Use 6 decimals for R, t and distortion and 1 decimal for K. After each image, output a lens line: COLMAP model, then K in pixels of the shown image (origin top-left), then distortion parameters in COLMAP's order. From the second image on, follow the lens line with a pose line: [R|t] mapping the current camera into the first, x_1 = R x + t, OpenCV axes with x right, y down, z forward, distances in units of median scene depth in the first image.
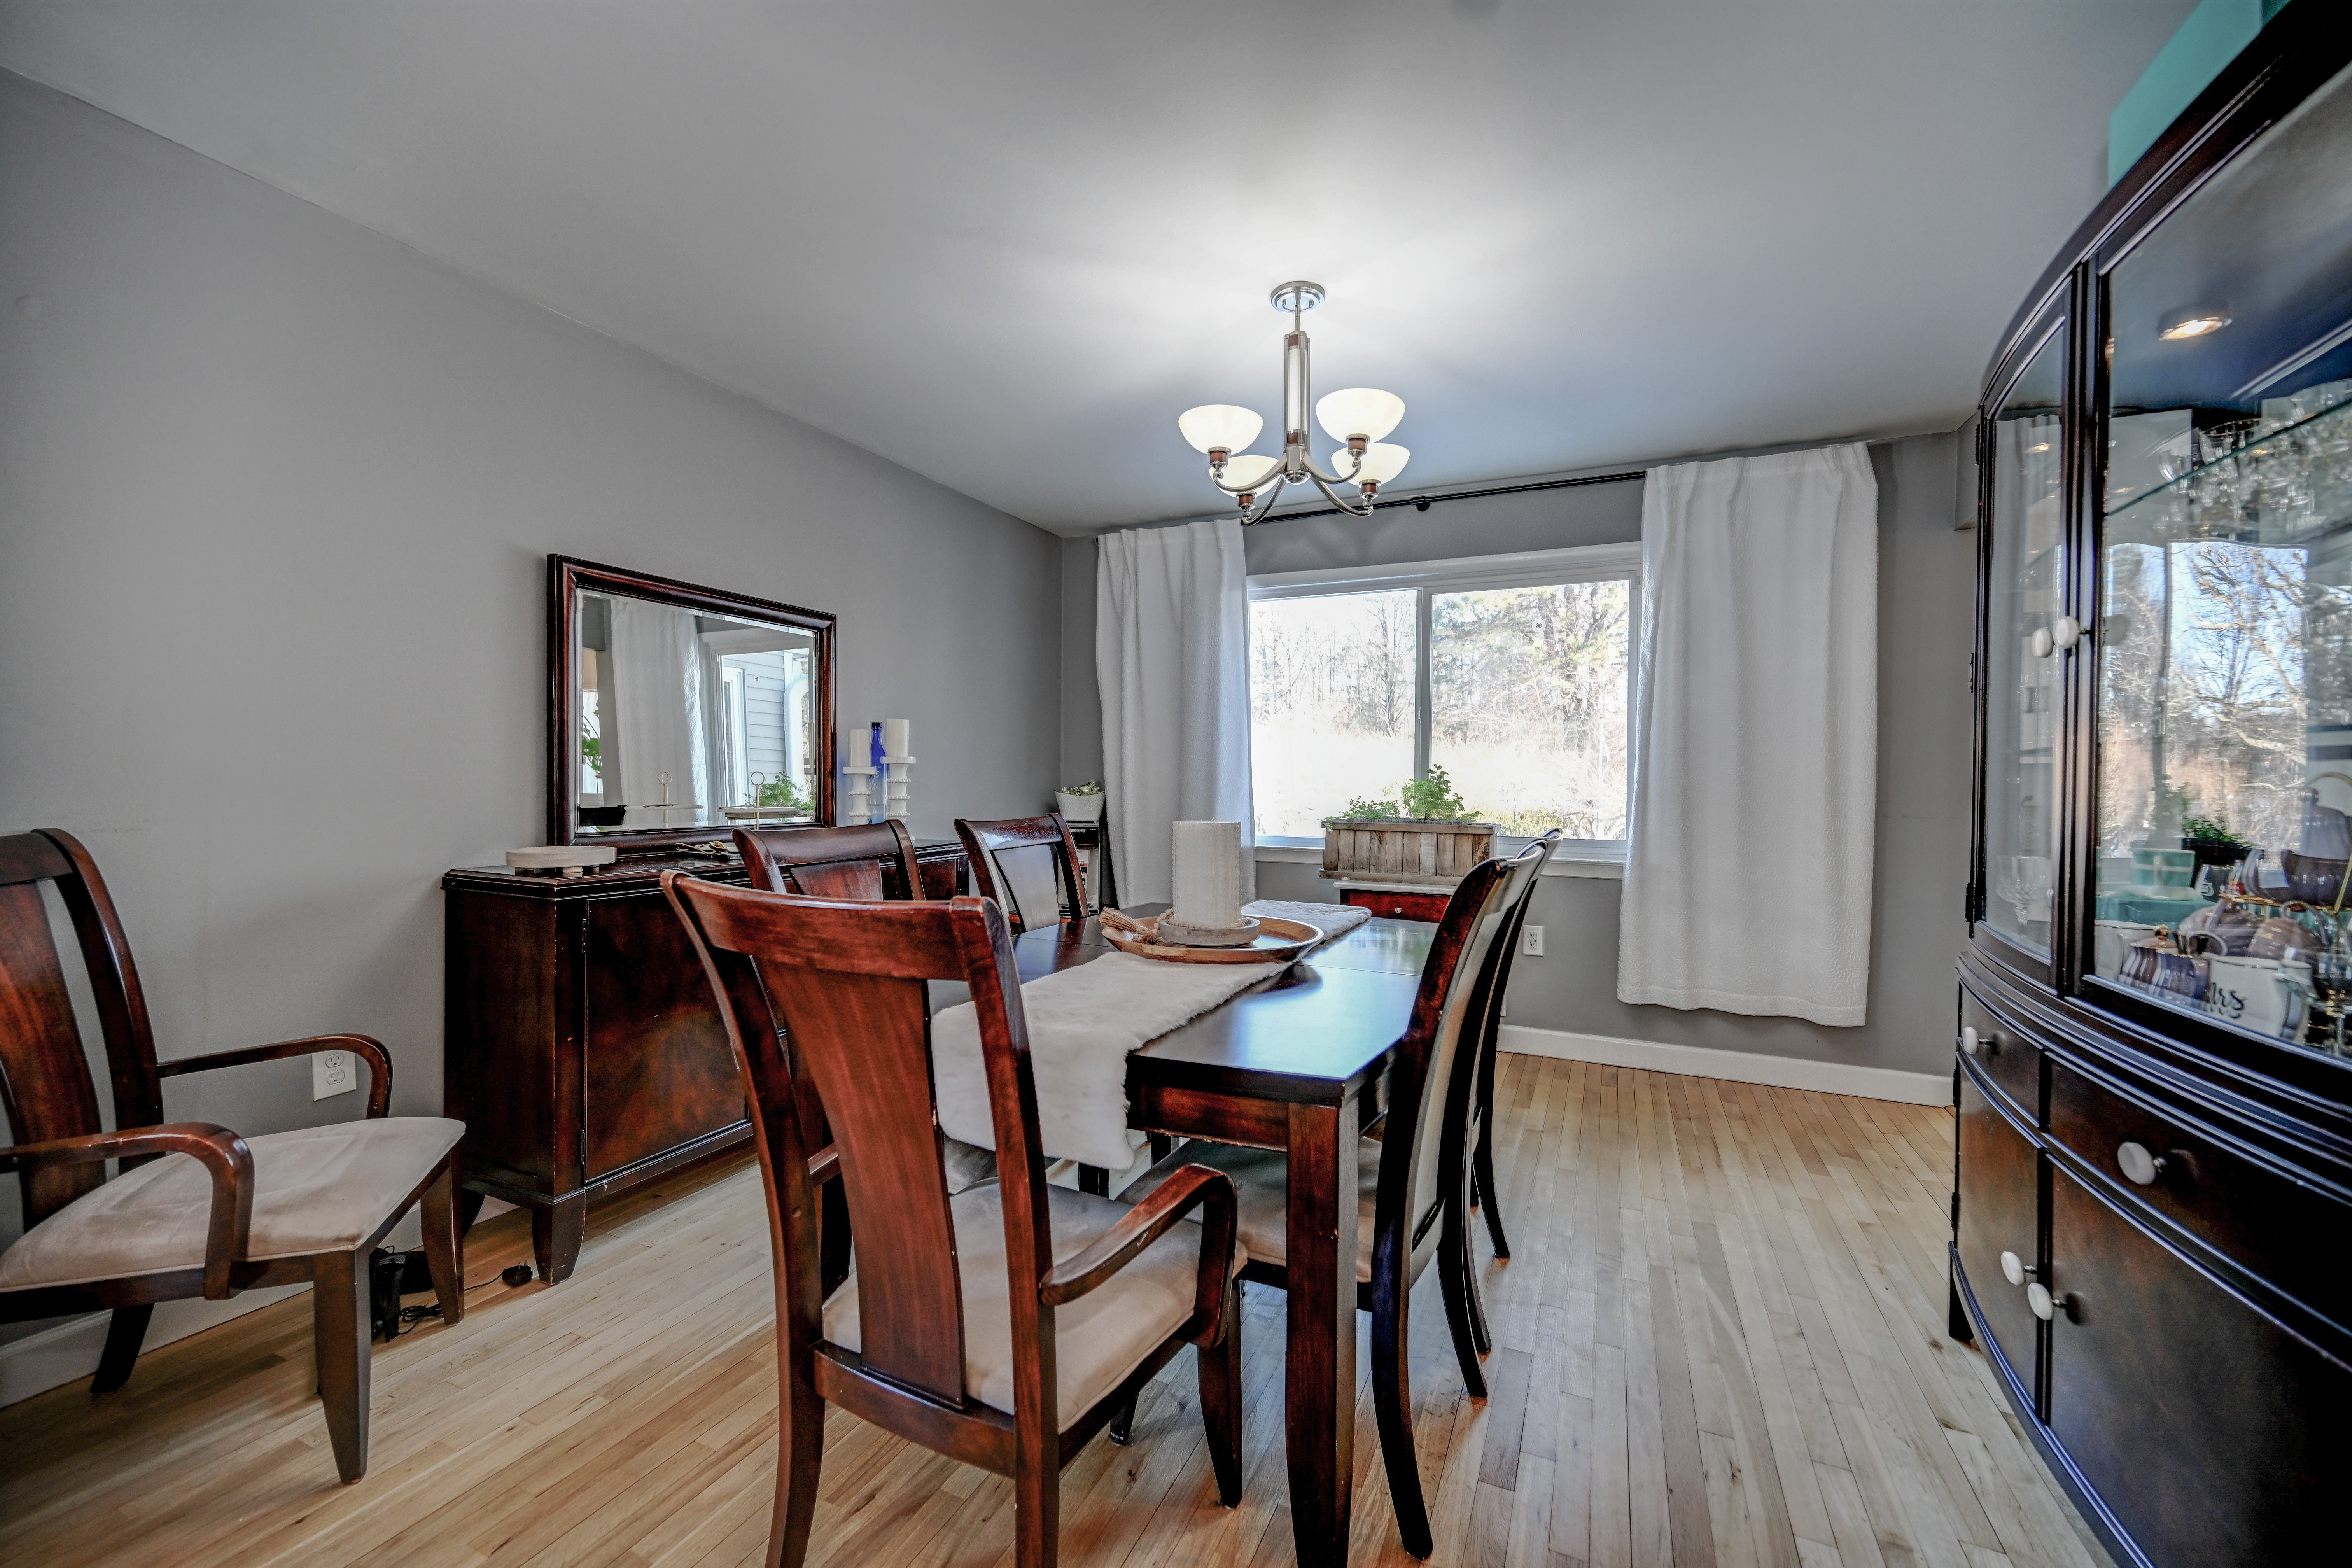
lens RADIAL K [[928.7, 0, 1165.5], [0, 928.7, 789.9], [0, 0, 1]] dist [-0.000426, 0.000128]
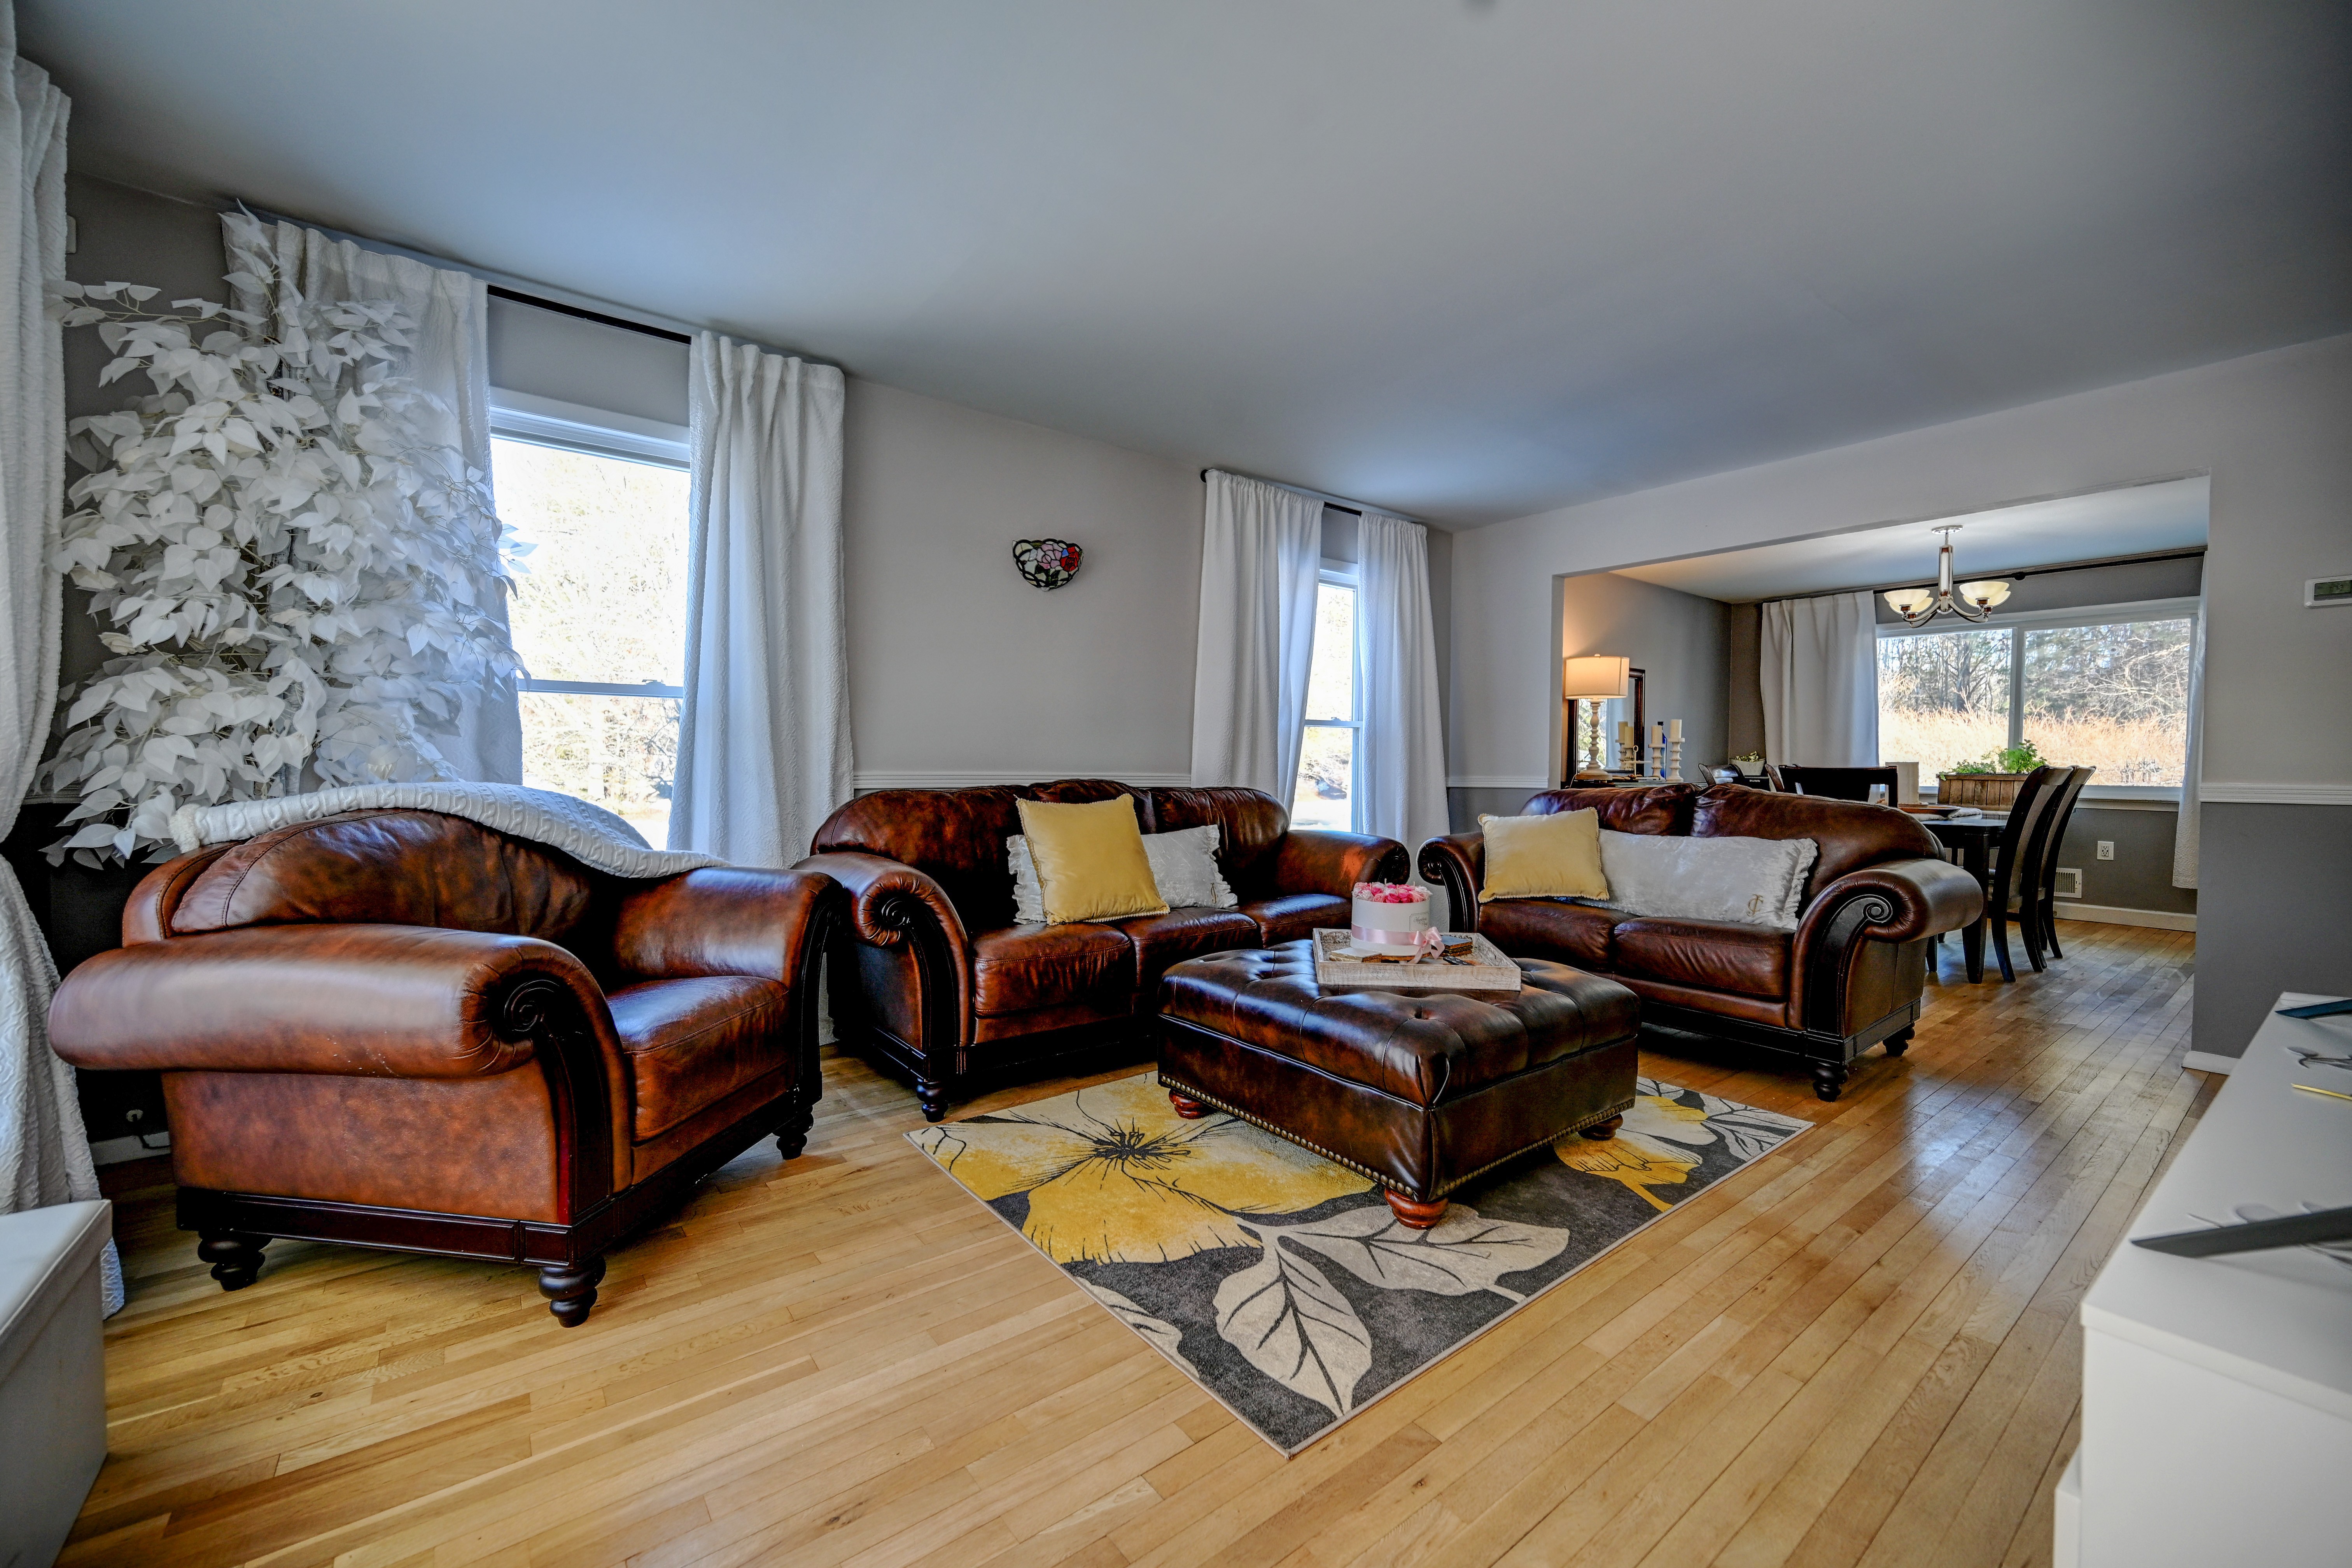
lens RADIAL K [[928.7, 0, 1165.5], [0, 928.7, 789.9], [0, 0, 1]] dist [-0.000426, 0.000128]
pose [[0.891744, 0.010885, -0.452410, -0.298110], [-0.004005, 0.999861, 0.016162, 0.038181], [0.452523, -0.012601, 0.891664, -1.065391]]
